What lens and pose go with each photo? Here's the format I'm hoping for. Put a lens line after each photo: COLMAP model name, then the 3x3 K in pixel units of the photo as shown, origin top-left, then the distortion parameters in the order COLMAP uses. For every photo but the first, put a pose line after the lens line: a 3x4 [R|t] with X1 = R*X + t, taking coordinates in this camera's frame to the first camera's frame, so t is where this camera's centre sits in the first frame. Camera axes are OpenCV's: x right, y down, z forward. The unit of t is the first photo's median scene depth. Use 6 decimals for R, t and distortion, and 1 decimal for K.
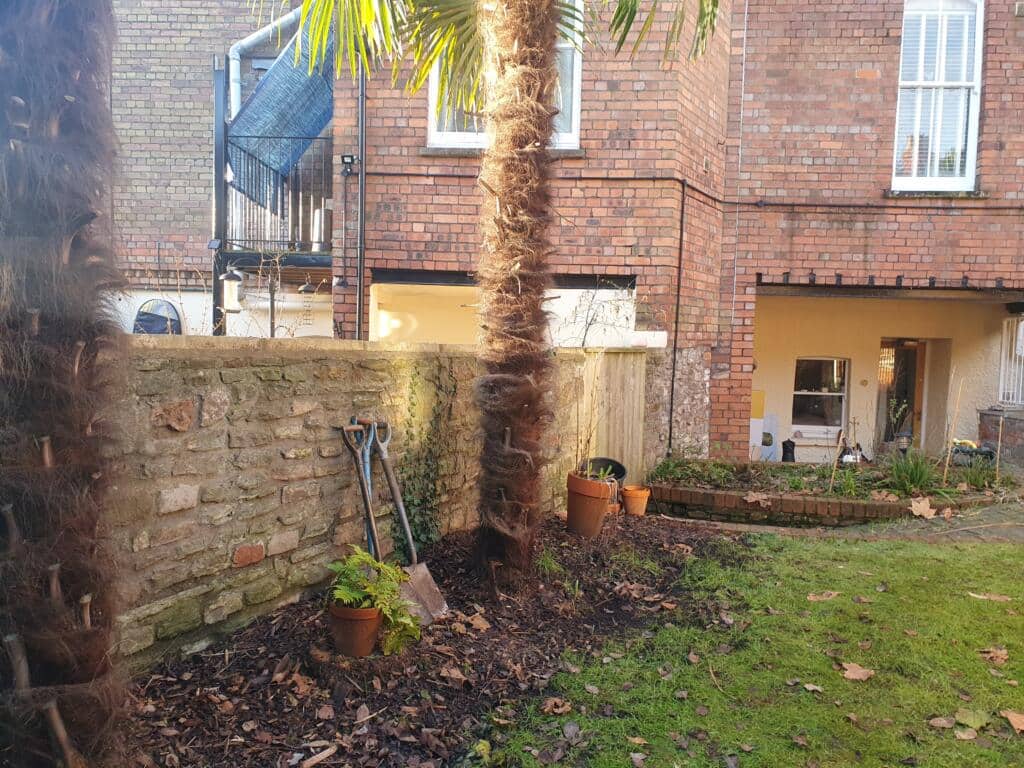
lens RADIAL K [[776.6, 0, 510.0], [0, 776.6, 388.9], [0, 0, 1]] dist [-0.001661, -0.009770]
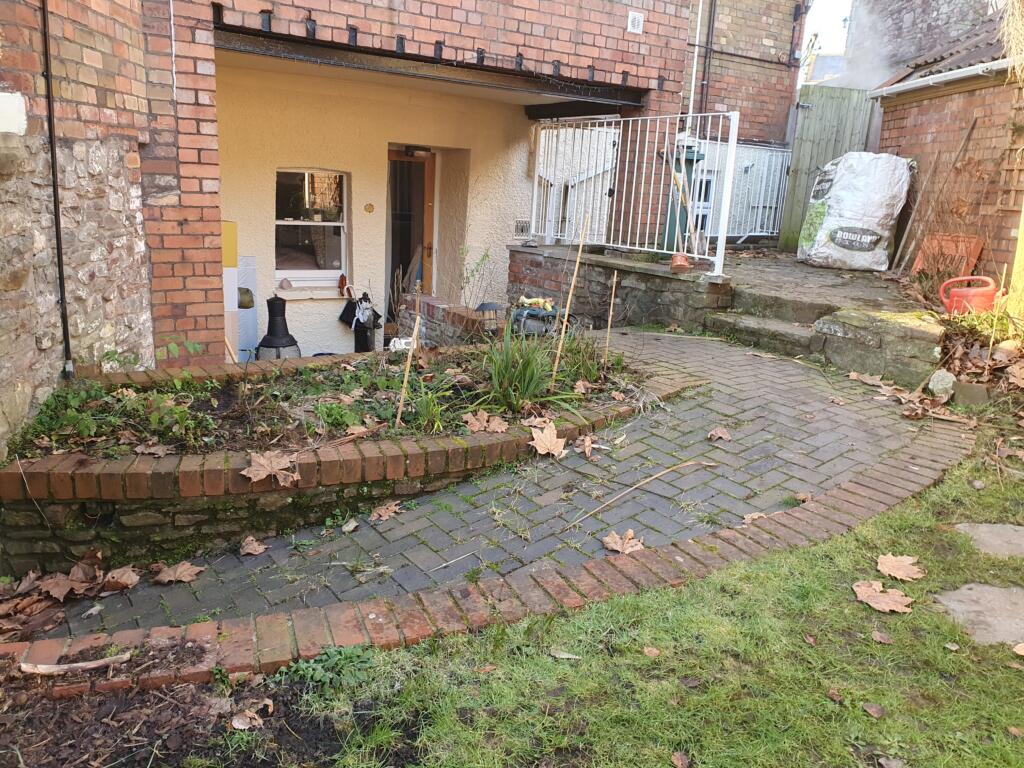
lens RADIAL K [[776.6, 0, 501.0], [0, 776.6, 396.5], [0, 0, 1]] dist [-0.001661, -0.009770]
pose [[0.782926, -0.146699, 0.604571, 0.111500], [-0.003172, 0.970846, 0.239684, -0.014259], [-0.622107, -0.189572, 0.759635, 0.425824]]
